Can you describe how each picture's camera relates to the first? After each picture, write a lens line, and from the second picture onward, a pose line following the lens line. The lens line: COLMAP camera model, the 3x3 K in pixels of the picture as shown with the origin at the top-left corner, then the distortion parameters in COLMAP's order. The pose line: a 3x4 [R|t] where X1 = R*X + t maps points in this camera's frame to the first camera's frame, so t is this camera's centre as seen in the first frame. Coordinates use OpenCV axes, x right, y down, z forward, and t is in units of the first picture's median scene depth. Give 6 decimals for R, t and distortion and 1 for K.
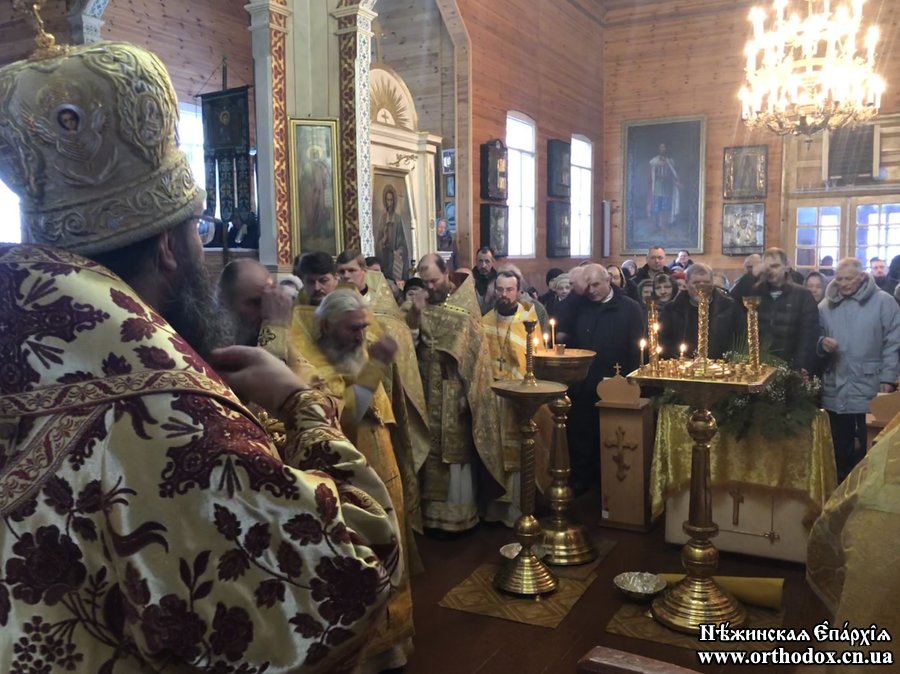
lens RADIAL K [[814.5, 0, 435.7], [0, 814.5, 339.9], [0, 0, 1]] dist [0.103204, -0.280456]
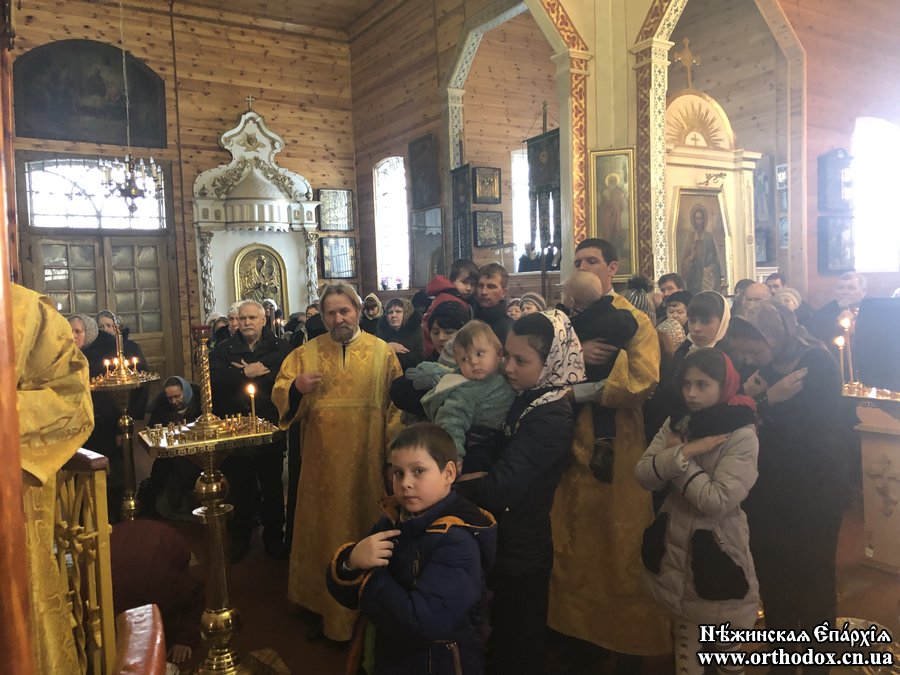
lens RADIAL K [[738.7, 0, 444.5], [0, 738.7, 332.7], [0, 0, 1]] dist [0.025130, -0.018850]
pose [[0.876978, 0.007286, -0.480475, 0.127465], [-0.023967, 0.999304, -0.028591, 0.006244], [0.479932, 0.036589, 0.876542, 0.044185]]
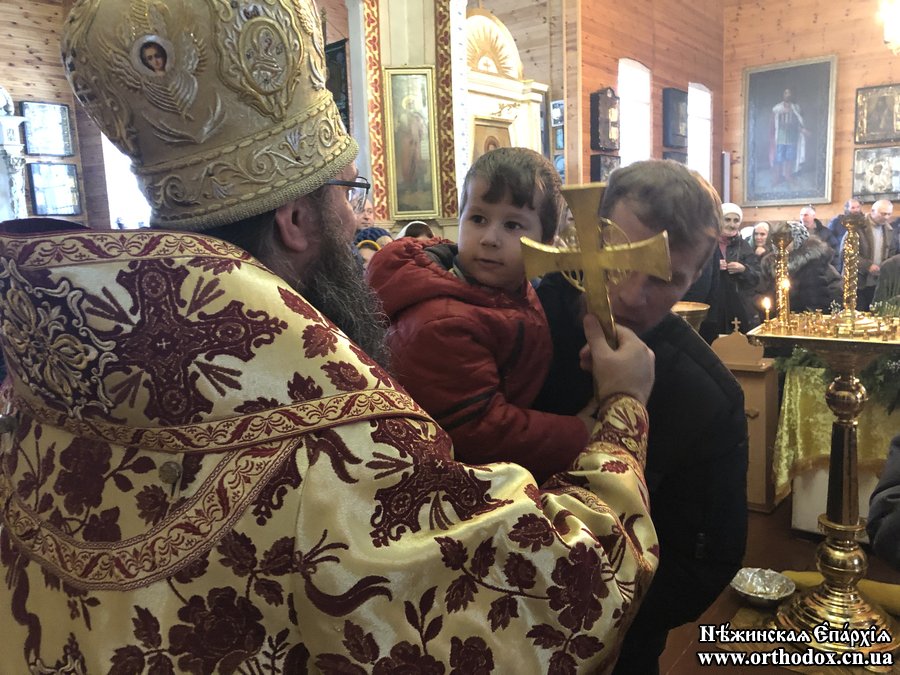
lens RADIAL K [[751.2, 0, 452.1], [0, 751.2, 332.0], [0, 0, 1]] dist [0.021453, -0.018065]
pose [[0.989573, -0.004683, -0.143957, 0.027505], [0.011029, 0.999001, 0.043313, 0.003666], [0.143610, -0.044449, 0.988636, 0.115690]]
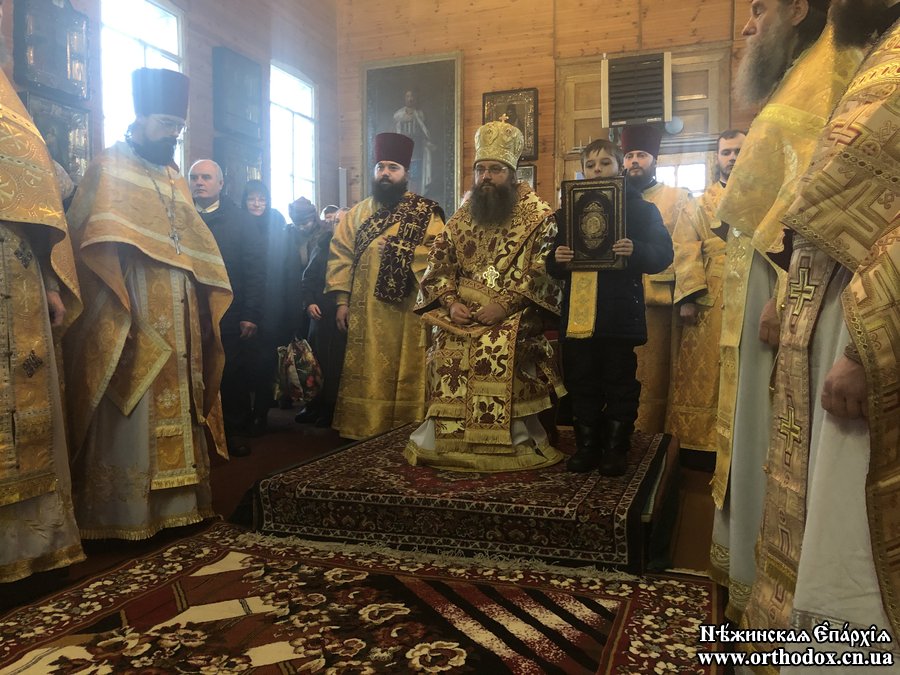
lens RADIAL K [[751.2, 0, 452.1], [0, 751.2, 332.0], [0, 0, 1]] dist [0.021453, -0.018065]
pose [[0.983064, 0.002229, 0.183250, 0.364562], [0.008891, 0.998168, -0.059841, 0.045622], [-0.183048, 0.060457, 0.981243, 0.632197]]
